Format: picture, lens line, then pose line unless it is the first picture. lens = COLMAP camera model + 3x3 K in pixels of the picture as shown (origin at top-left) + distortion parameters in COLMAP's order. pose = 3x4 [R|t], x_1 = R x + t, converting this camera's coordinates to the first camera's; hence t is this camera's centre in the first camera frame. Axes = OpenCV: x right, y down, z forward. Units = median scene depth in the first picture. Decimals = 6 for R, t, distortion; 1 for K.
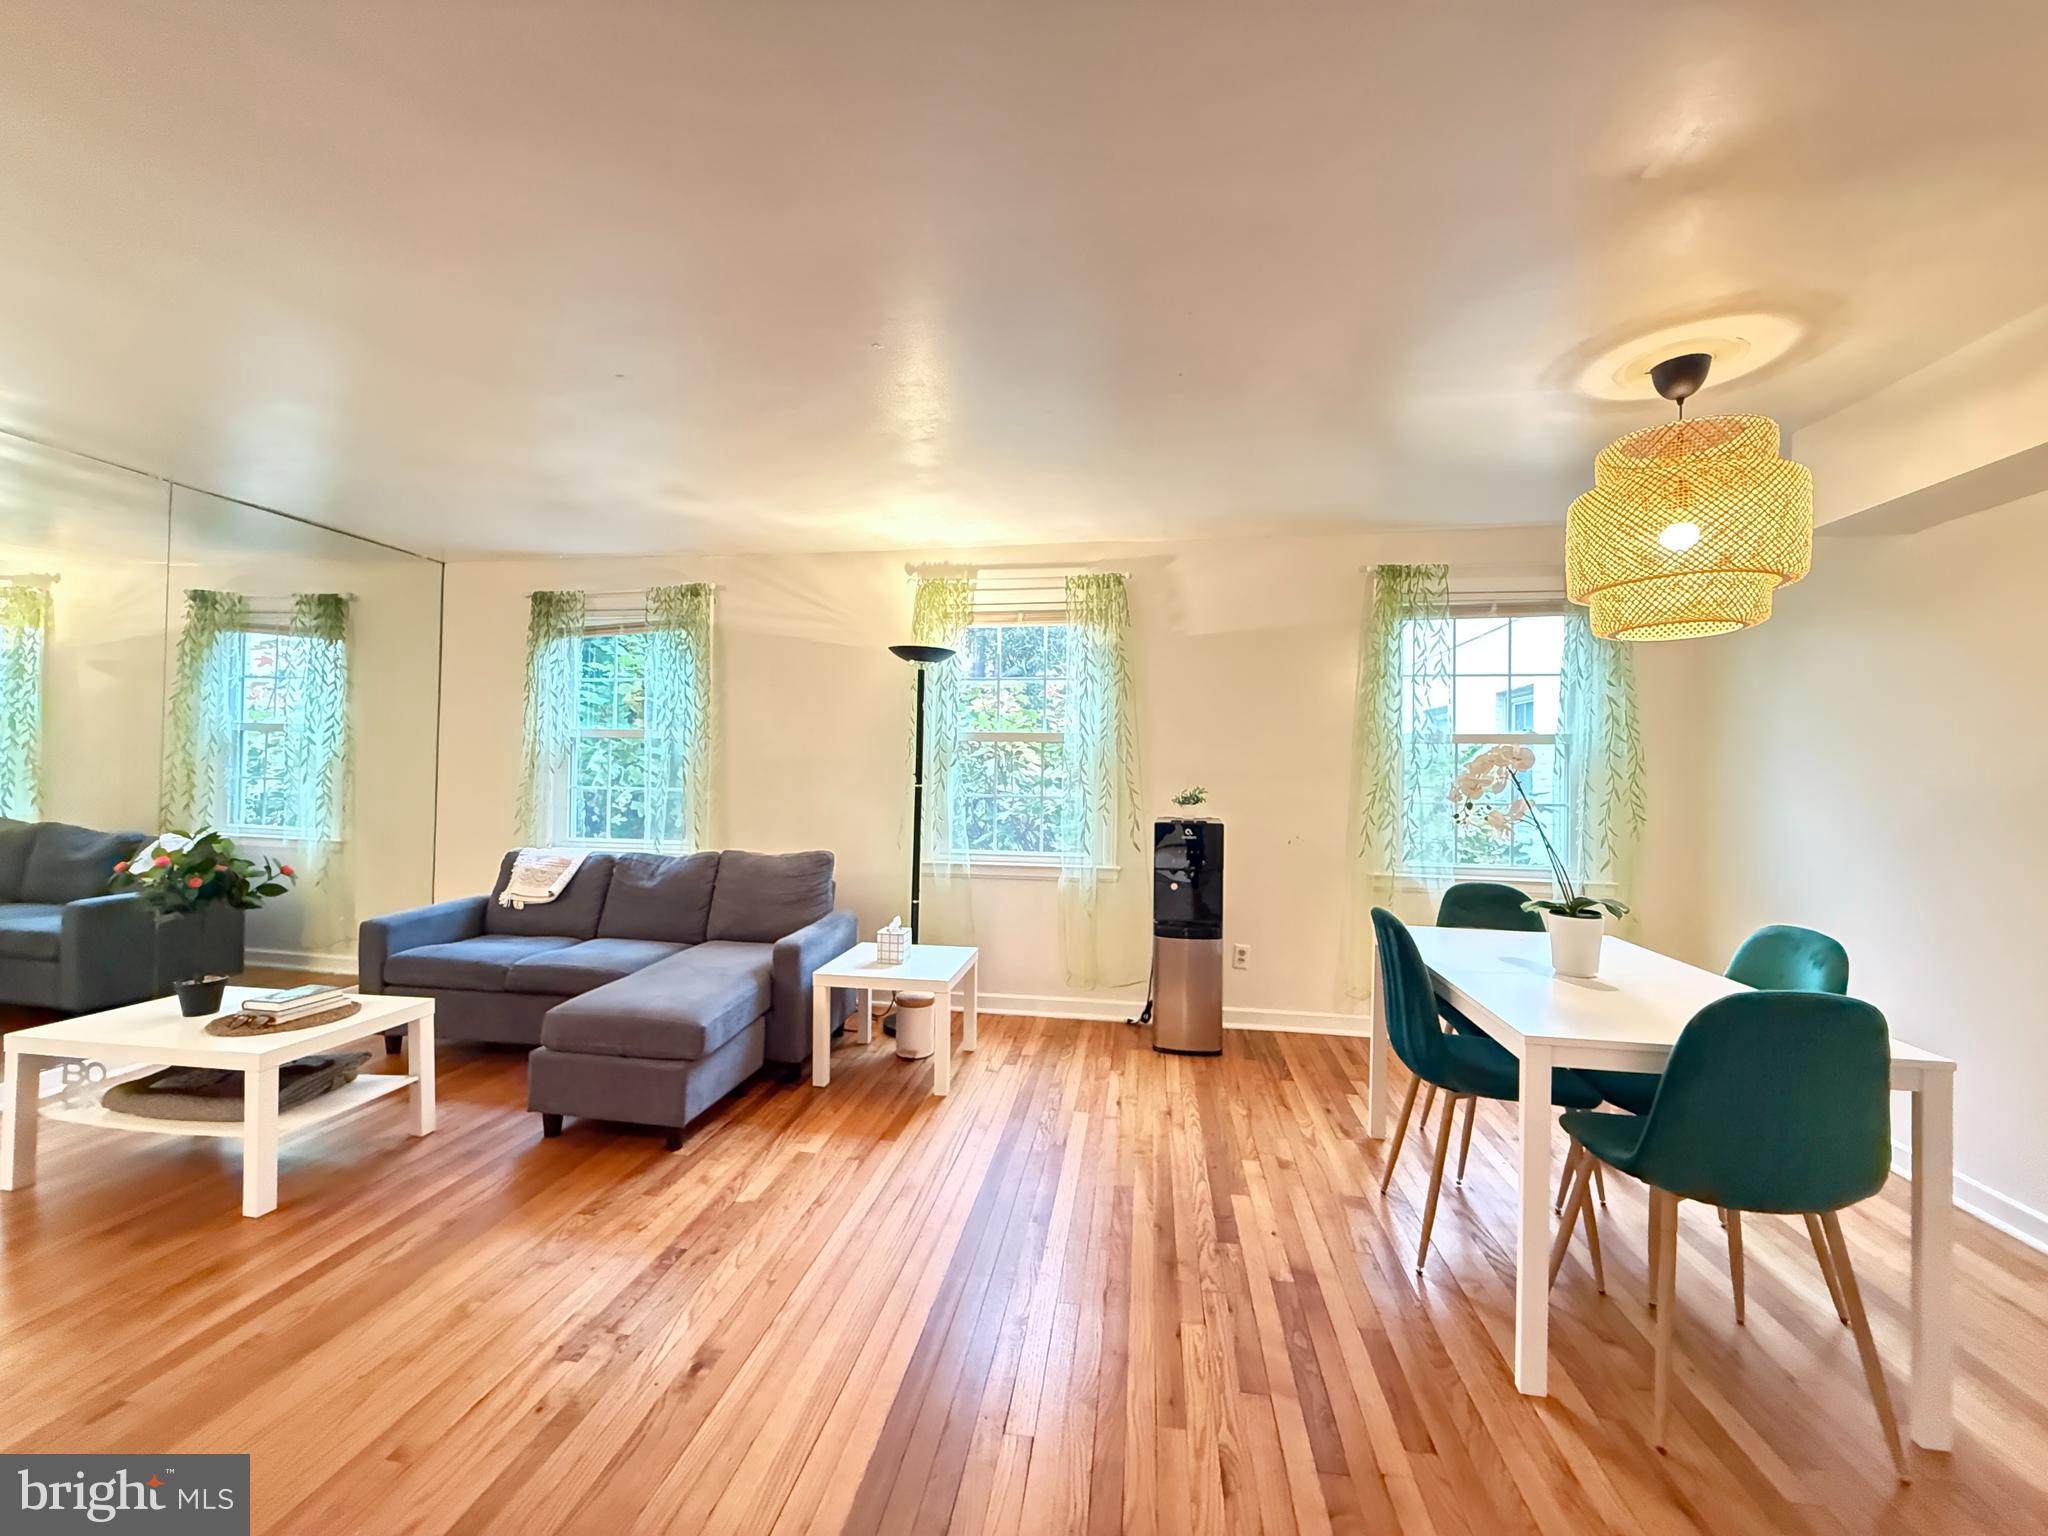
lens RADIAL K [[825.6, 0, 1024.0], [0, 825.6, 768.0], [0, 0, 1]] dist [0.000014, -0.000238]
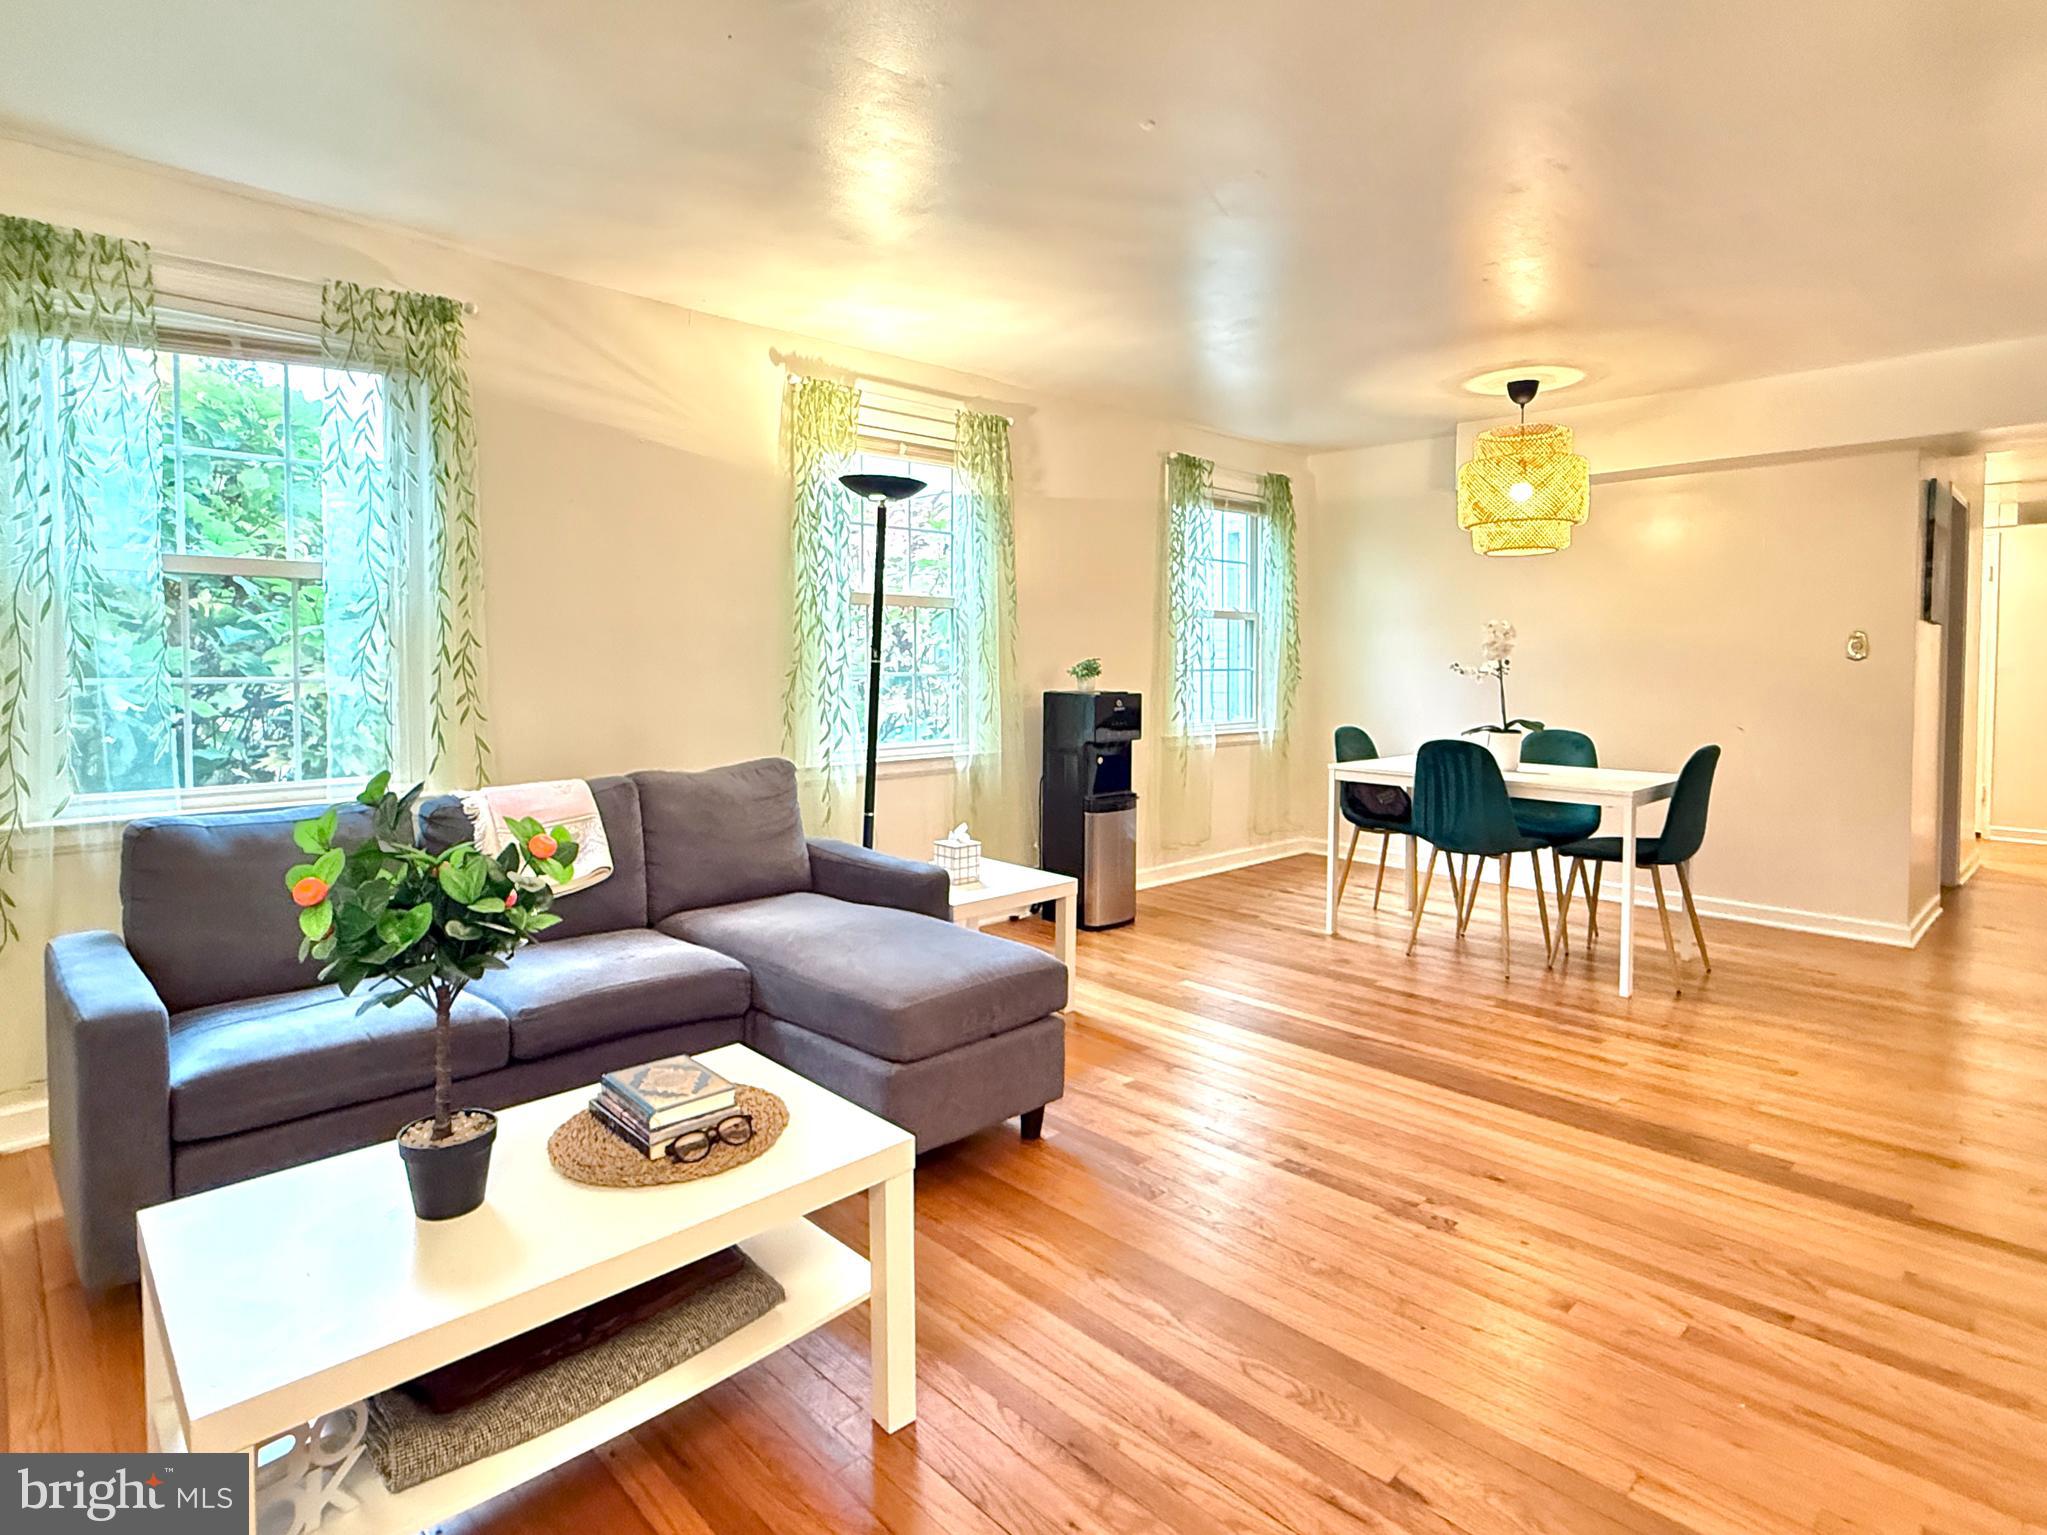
lens RADIAL K [[1087.0, 0, 1031.9], [0, 1087.0, 690.9], [0, 0, 1]] dist [-0.005136, 0.000248]
pose [[0.592153, -0.036560, 0.804996, -0.866485], [0.002439, 0.999047, 0.043579, 0.005909], [-0.805822, -0.023842, 0.591677, 0.299194]]
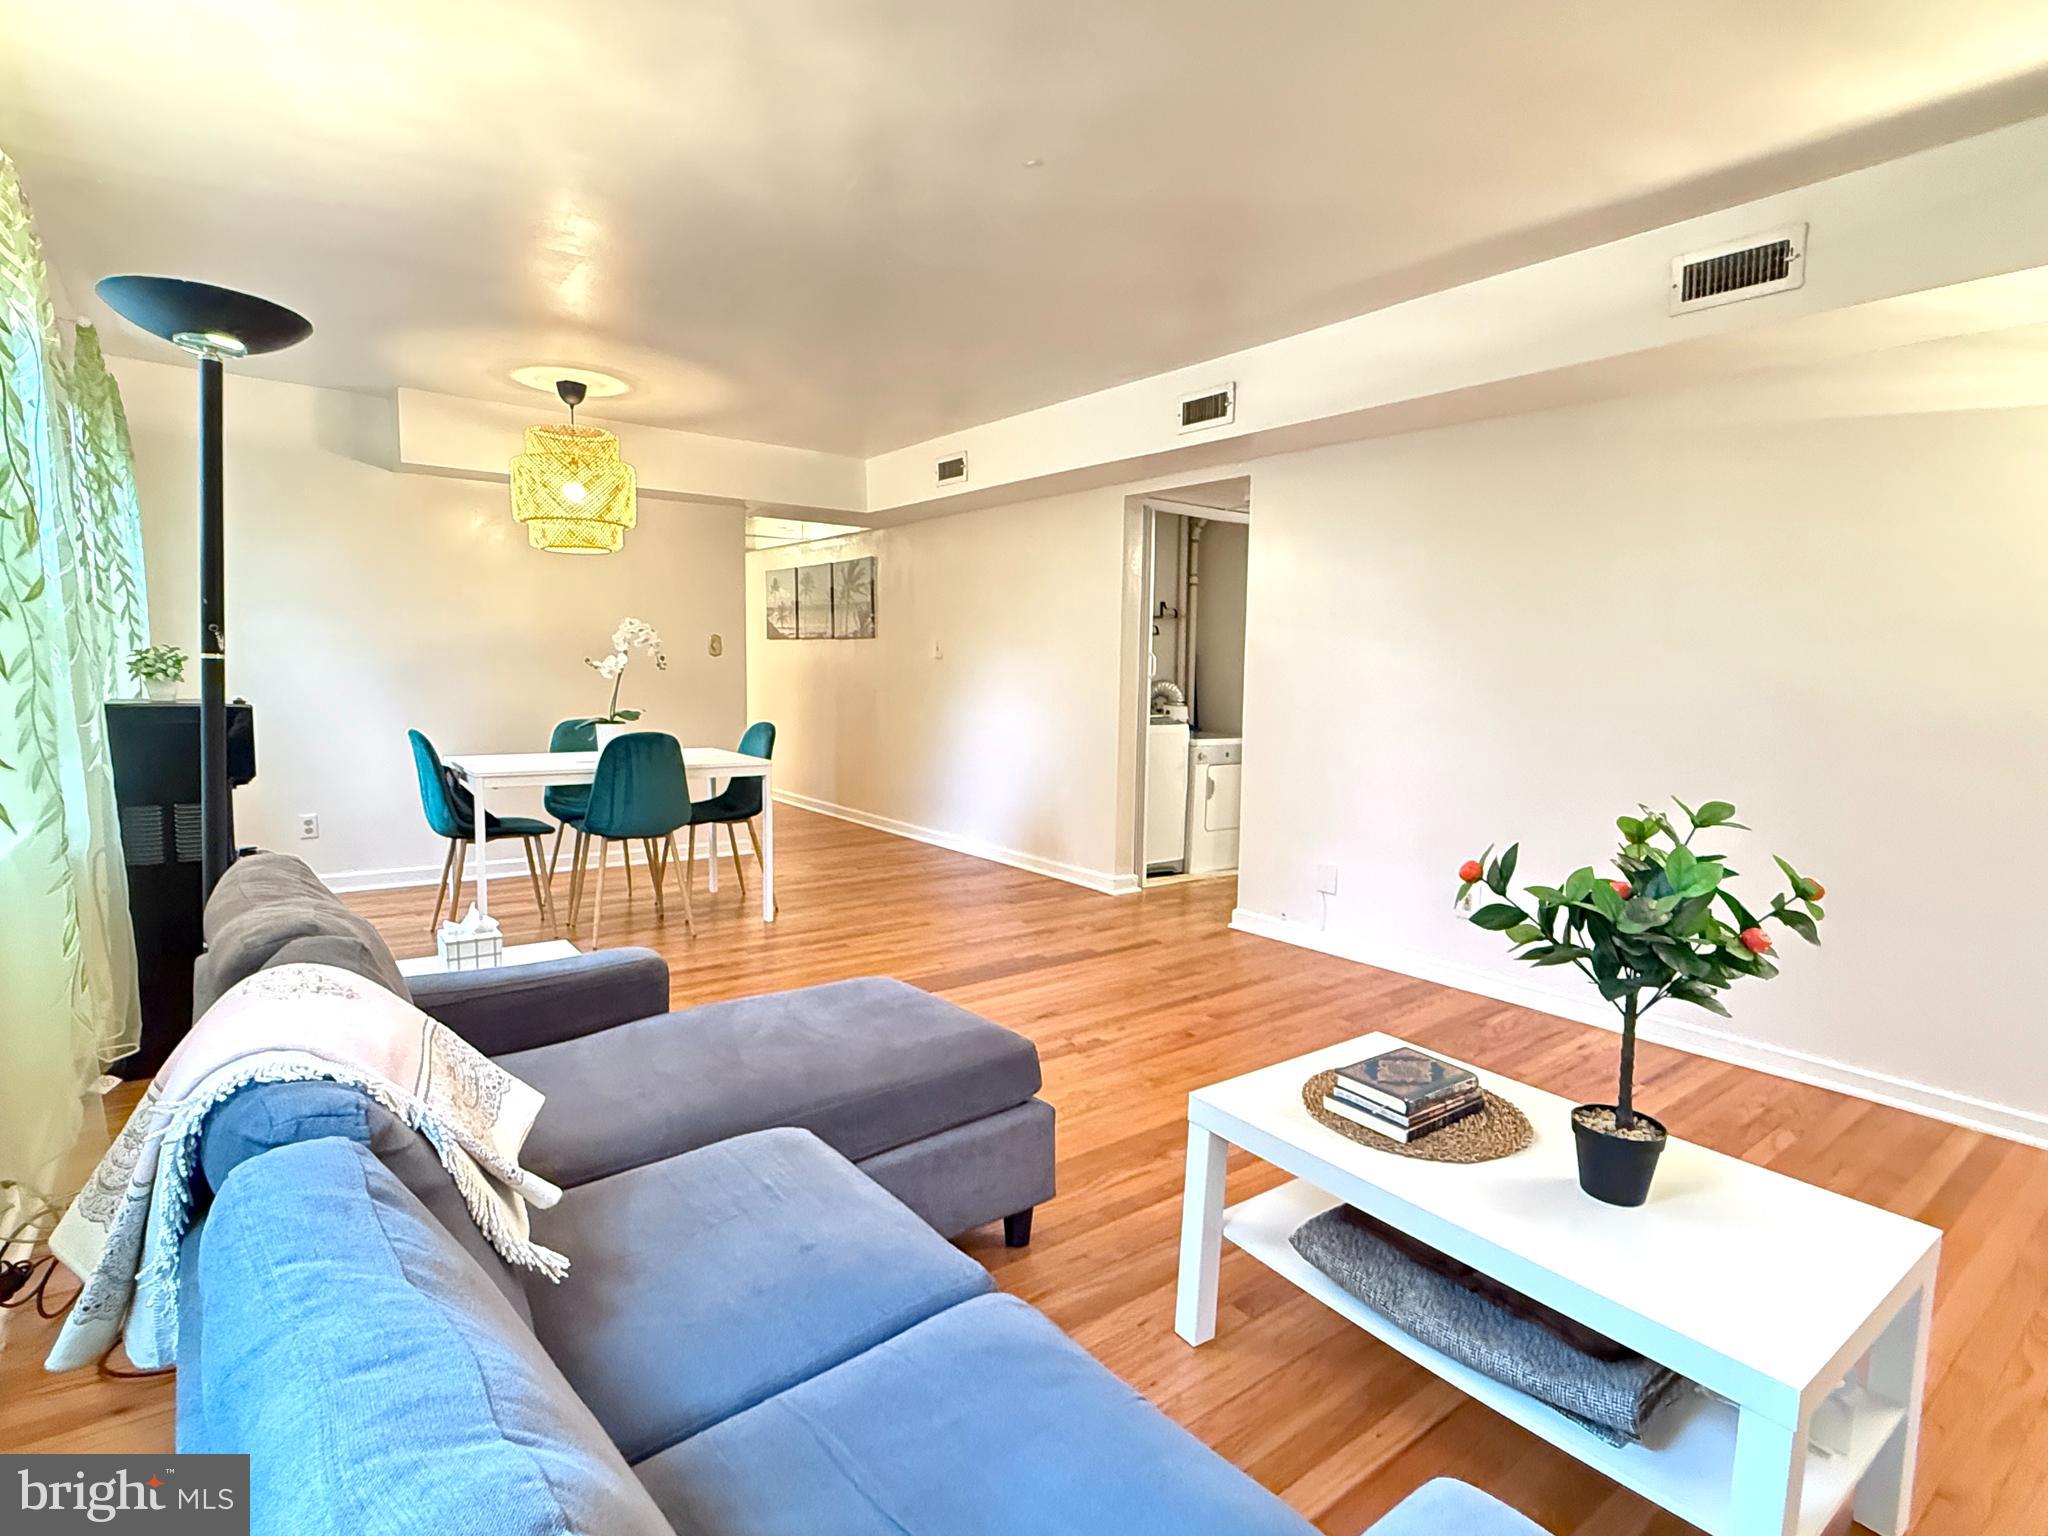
lens RADIAL K [[1023.9, 0, 1024.0], [0, 1023.9, 768.0], [0, 0, 1]] dist [-0.001144, 0.000097]
pose [[-0.723550, -0.100638, 0.682896, -0.774620], [-0.032005, 0.993142, 0.112448, 0.006189], [-0.689529, 0.059506, -0.721809, 1.115324]]
